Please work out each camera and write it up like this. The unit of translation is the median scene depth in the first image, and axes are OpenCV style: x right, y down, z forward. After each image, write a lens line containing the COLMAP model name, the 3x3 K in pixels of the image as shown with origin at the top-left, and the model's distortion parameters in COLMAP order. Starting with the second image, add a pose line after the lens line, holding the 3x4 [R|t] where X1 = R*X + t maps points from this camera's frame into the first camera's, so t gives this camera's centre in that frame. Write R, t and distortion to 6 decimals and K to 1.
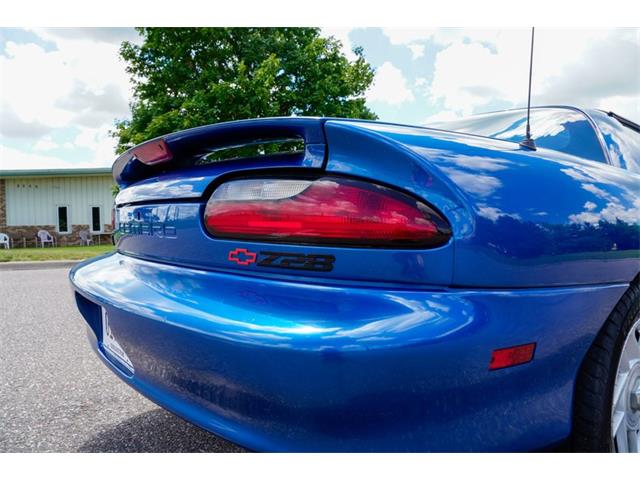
lens RADIAL K [[476.9, 0, 320.0], [0, 476.9, 240.0], [0, 0, 1]] dist [-0.137834, 0.100531]
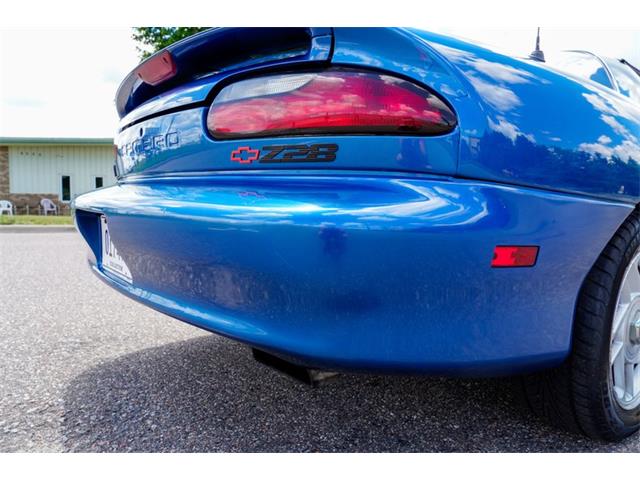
lens RADIAL K [[476.9, 0, 320.0], [0, 476.9, 240.0], [0, 0, 1]] dist [-0.137834, 0.100531]
pose [[0.999546, 0.029776, -0.004525, 0.002736], [-0.029553, 0.998629, 0.043216, 0.126675], [0.005806, -0.043063, 0.999055, 0.006185]]
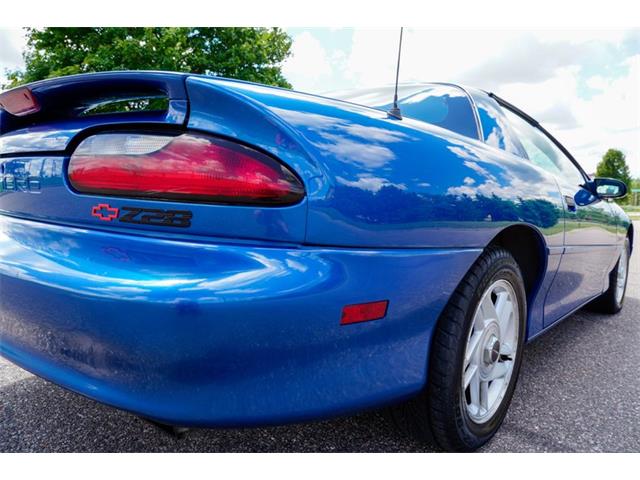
lens RADIAL K [[476.9, 0, 320.0], [0, 476.9, 240.0], [0, 0, 1]] dist [-0.137834, 0.100531]
pose [[0.982965, 0.020013, 0.182701, 0.077310], [-0.031141, 0.997816, 0.058248, 0.017452], [-0.181136, -0.062945, 0.981442, -0.025342]]
